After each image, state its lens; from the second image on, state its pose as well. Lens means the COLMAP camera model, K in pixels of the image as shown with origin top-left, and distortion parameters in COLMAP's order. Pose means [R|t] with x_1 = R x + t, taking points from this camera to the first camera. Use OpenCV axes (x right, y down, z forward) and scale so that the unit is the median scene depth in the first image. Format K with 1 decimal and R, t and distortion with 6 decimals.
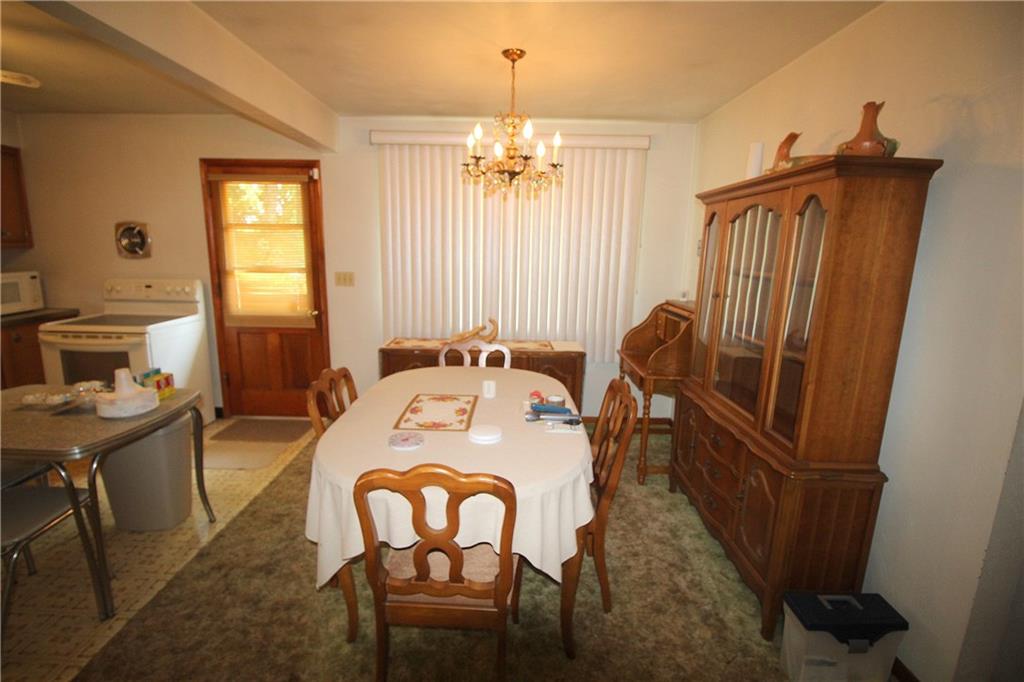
lens RADIAL K [[480.9, 0, 511.3], [0, 480.9, 338.7], [0, 0, 1]] dist [-0.014139, -0.006573]
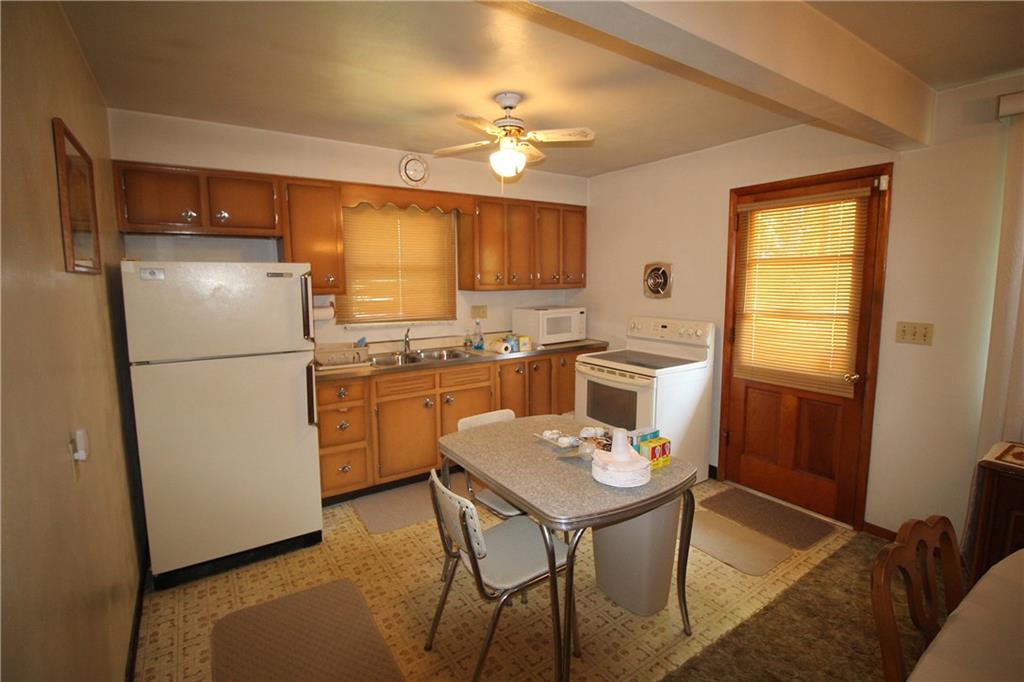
lens RADIAL K [[480.9, 0, 506.5], [0, 480.9, 336.6], [0, 0, 1]] dist [-0.014139, -0.006573]
pose [[0.559790, 0.073439, -0.825373, -0.128098], [-0.136412, 0.990643, -0.004374, -0.042734], [0.817329, 0.115039, 0.564570, 0.180889]]
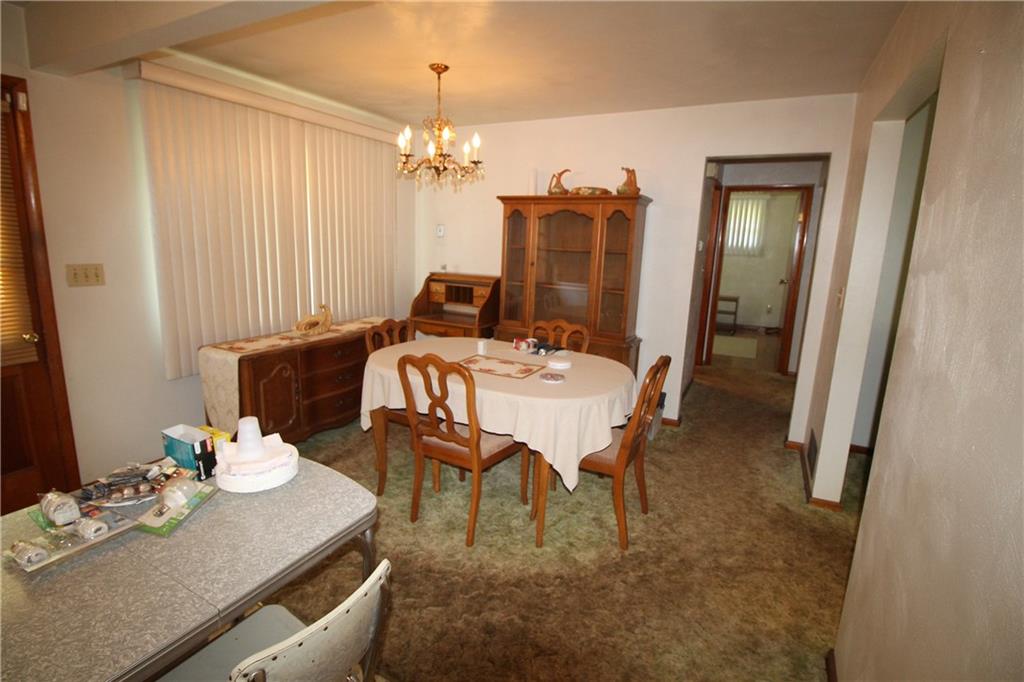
lens RADIAL K [[480.9, 0, 512.5], [0, 480.9, 334.0], [0, 0, 1]] dist [-0.014139, -0.006573]
pose [[0.464841, -0.171973, 0.868532, -0.679956], [0.145053, 0.982493, 0.116905, -0.040085], [-0.873432, 0.071641, 0.481648, 0.208976]]
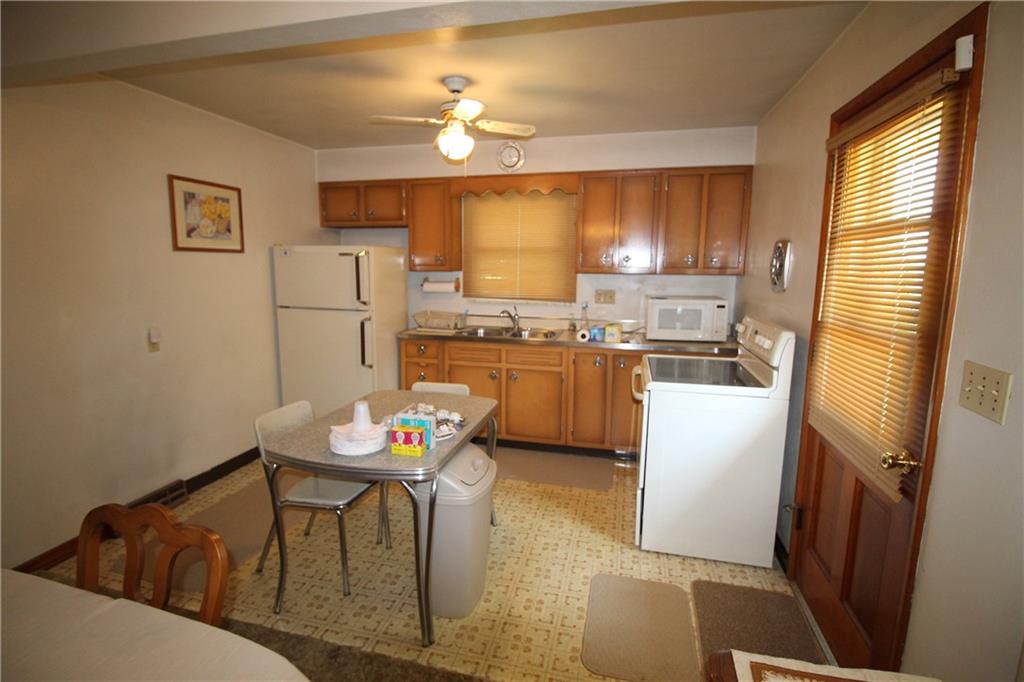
lens RADIAL K [[480.9, 0, 504.4], [0, 480.9, 336.3], [0, 0, 1]] dist [-0.014139, -0.006573]
pose [[-0.240173, 0.123703, -0.962816, -0.009271], [-0.196838, 0.965036, 0.173089, -0.162808], [0.950564, 0.231090, -0.207426, 0.852609]]
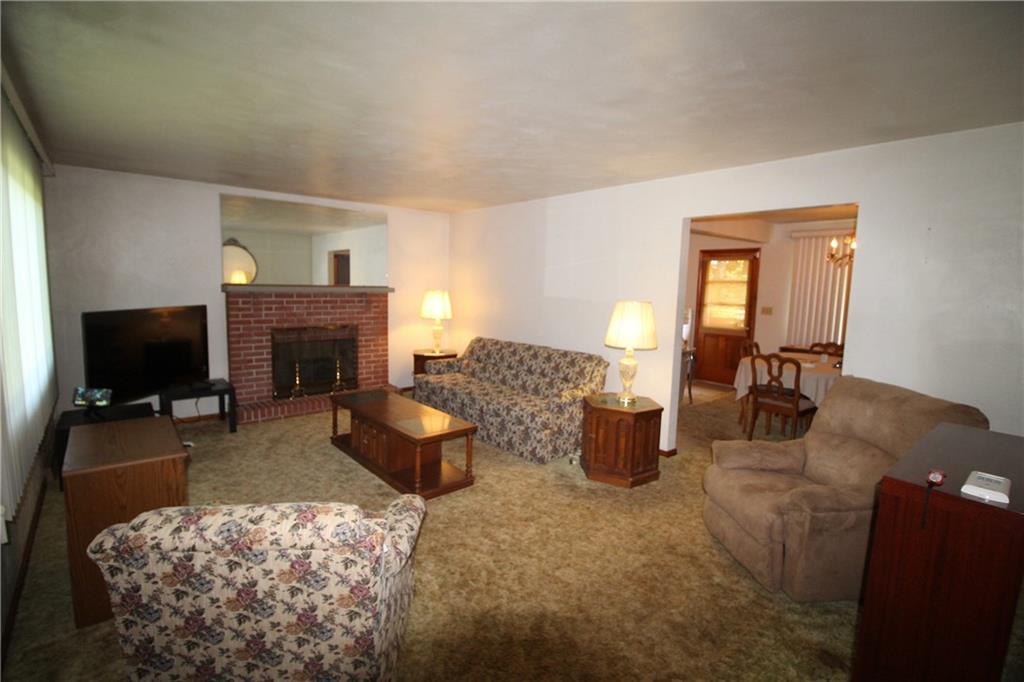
lens RADIAL K [[480.9, 0, 512.8], [0, 480.9, 334.6], [0, 0, 1]] dist [-0.014139, -0.006573]
pose [[0.657822, 0.077440, -0.749182, 0.396615], [-0.155543, 0.987225, -0.034529, 0.182535], [0.736938, 0.139244, 0.661463, -0.921534]]
